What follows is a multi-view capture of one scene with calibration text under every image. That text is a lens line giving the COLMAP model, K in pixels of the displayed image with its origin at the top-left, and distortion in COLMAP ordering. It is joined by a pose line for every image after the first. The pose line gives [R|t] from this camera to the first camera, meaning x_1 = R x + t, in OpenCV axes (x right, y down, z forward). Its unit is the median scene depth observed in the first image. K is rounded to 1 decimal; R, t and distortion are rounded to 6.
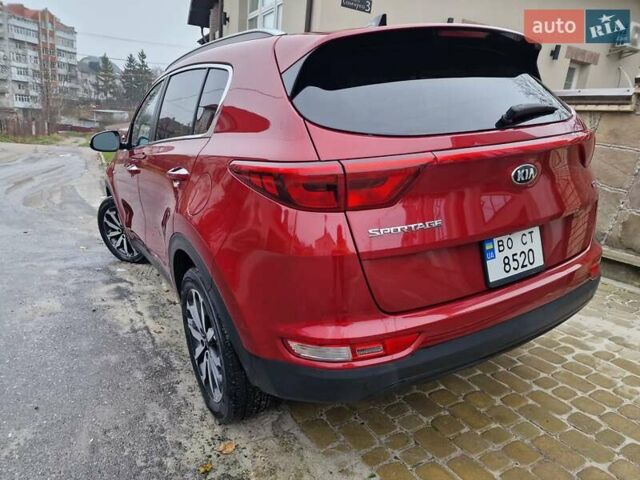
lens RADIAL K [[430.0, 0, 317.9], [0, 430.0, 235.9], [0, 0, 1]] dist [0.093859, -0.086503]
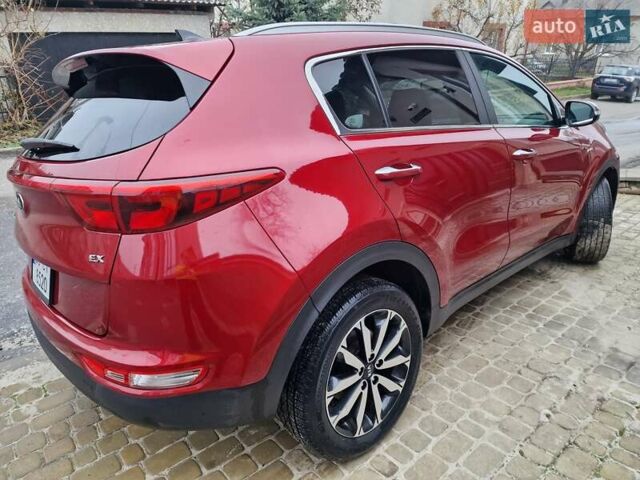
lens RADIAL K [[430.3, 0, 317.6], [0, 430.3, 226.8], [0, 0, 1]] dist [0.091978, -0.081744]
pose [[0.198711, 0.305002, -0.931390, 1.565510], [-0.214106, 0.940896, 0.262436, -0.498588], [0.956385, 0.147267, 0.252270, 1.354861]]
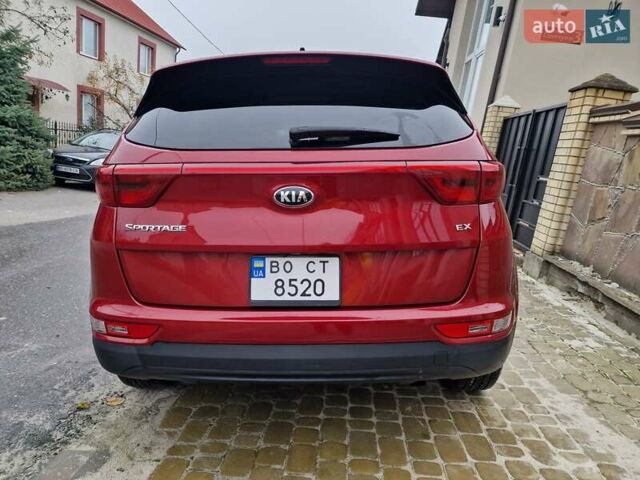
lens RADIAL K [[430.0, 0, 317.9], [0, 430.0, 235.9], [0, 0, 1]] dist [0.093859, -0.086503]
pose [[0.845309, 0.131724, -0.517785, 0.960967], [-0.179562, 0.982801, -0.043121, -0.020616], [0.503199, 0.129425, 0.854424, 0.205619]]
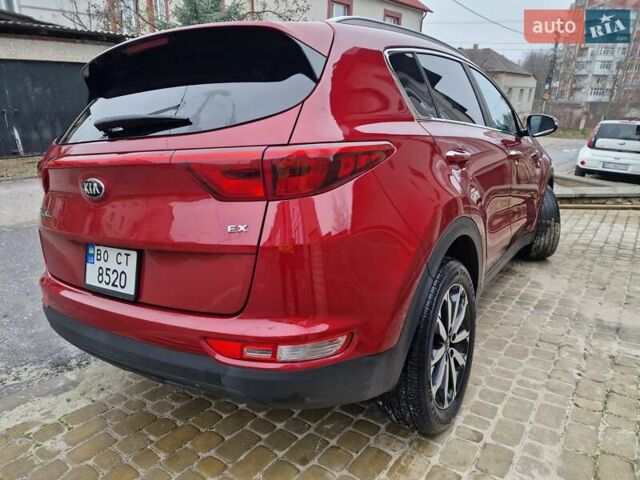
lens RADIAL K [[430.0, 0, 317.9], [0, 430.0, 235.9], [0, 0, 1]] dist [0.093859, -0.086503]
pose [[0.421562, 0.220687, -0.879536, 1.483887], [-0.207796, 0.967634, 0.143195, -0.266392], [0.882670, 0.122399, 0.453776, 0.948927]]
